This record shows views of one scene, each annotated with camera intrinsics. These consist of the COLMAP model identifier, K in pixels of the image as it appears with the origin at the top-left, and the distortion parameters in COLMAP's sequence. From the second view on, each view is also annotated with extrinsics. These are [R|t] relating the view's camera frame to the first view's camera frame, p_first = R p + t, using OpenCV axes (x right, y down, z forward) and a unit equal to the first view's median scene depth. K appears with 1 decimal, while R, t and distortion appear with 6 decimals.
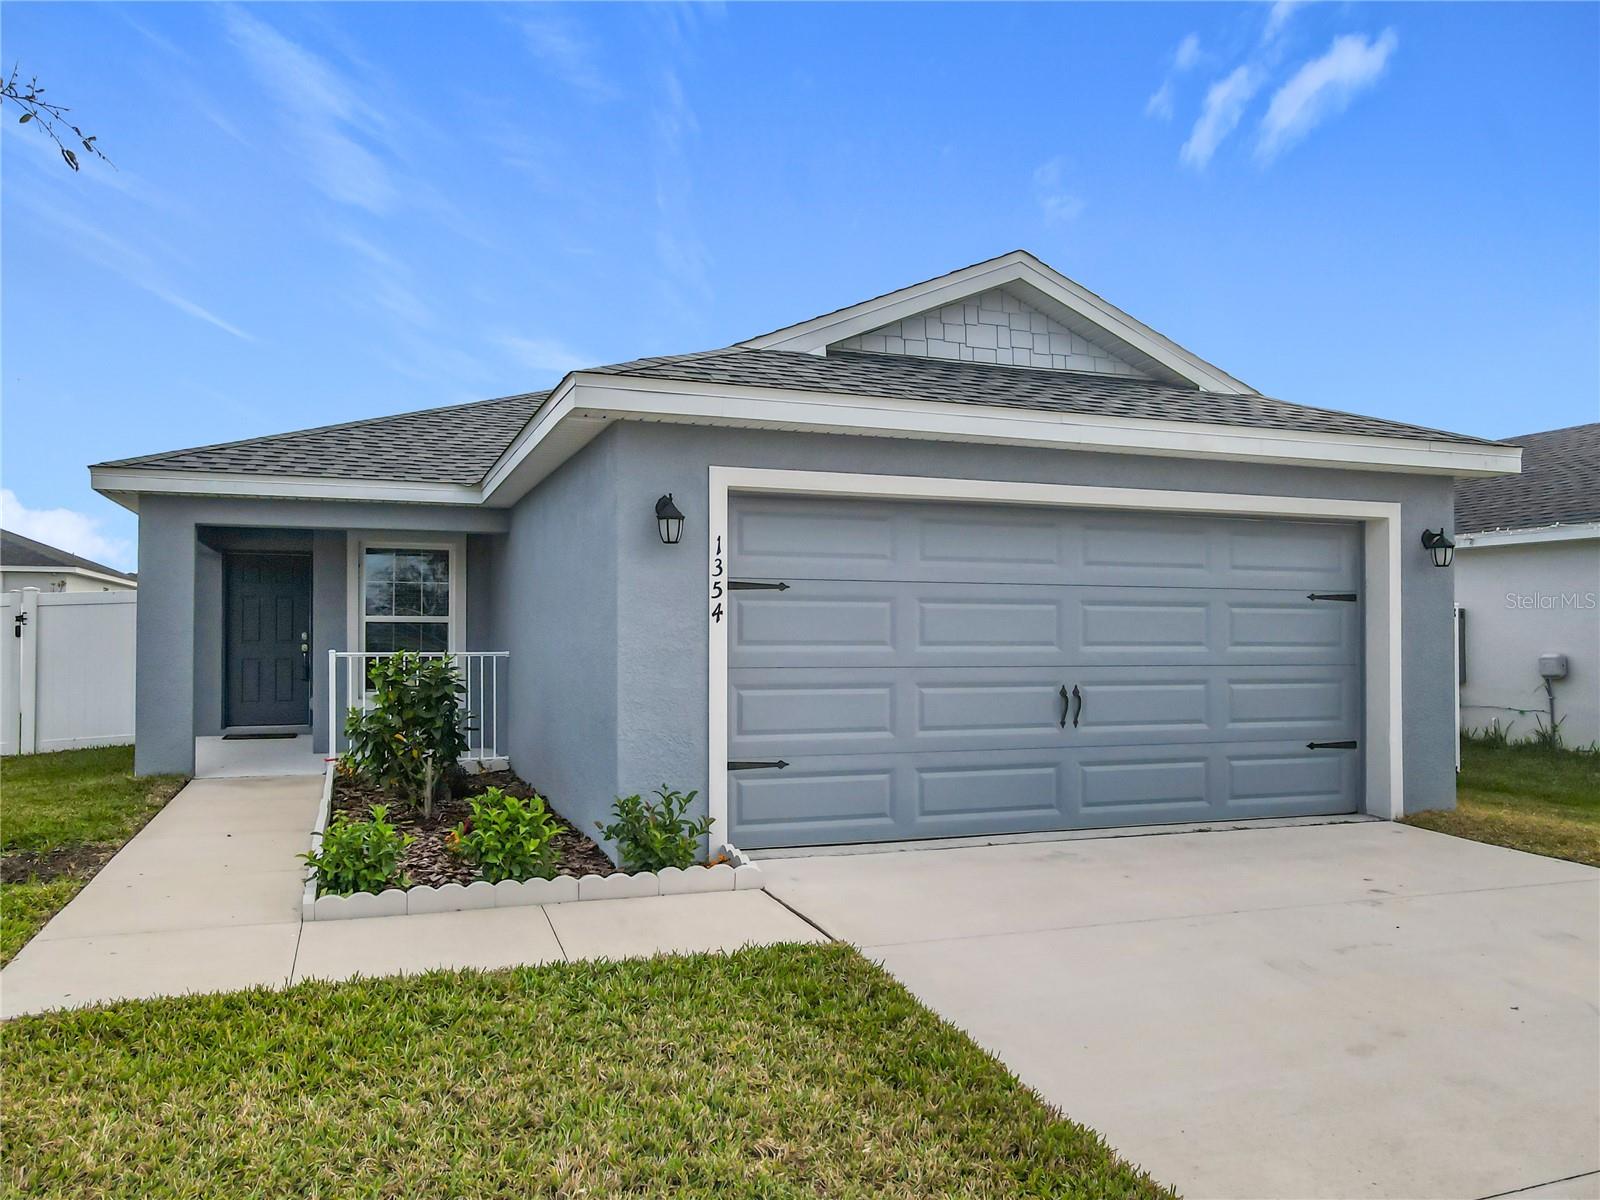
lens RADIAL K [[1192.4, 0, 771.4], [0, 1192.4, 601.4], [0, 0, 1]] dist [0.011735, 0.006575]
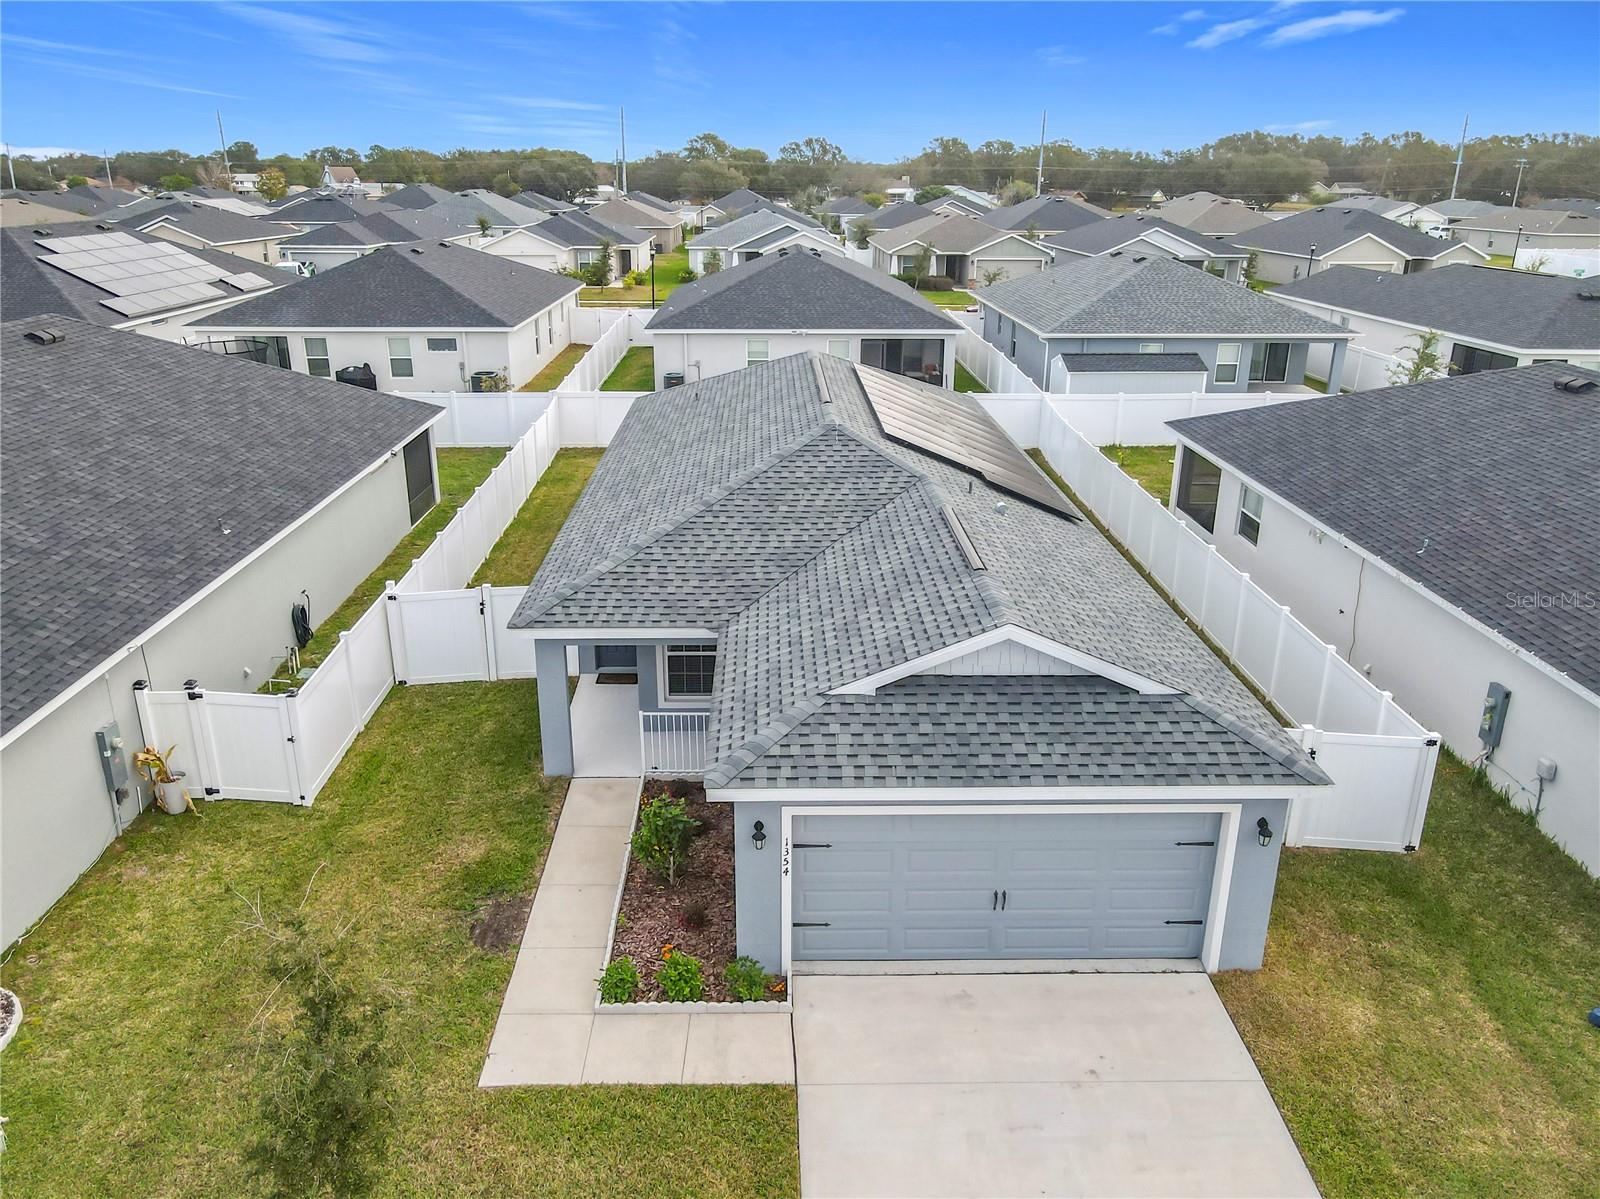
lens RADIAL K [[1192.4, 0, 771.4], [0, 1192.4, 600.9], [0, 0, 1]] dist [0.011735, 0.006575]
pose [[0.944585, 0.113280, -0.308101, 0.426688], [0.011858, 0.926184, 0.376885, -1.001651], [0.328052, -0.359654, 0.873517, -0.507504]]
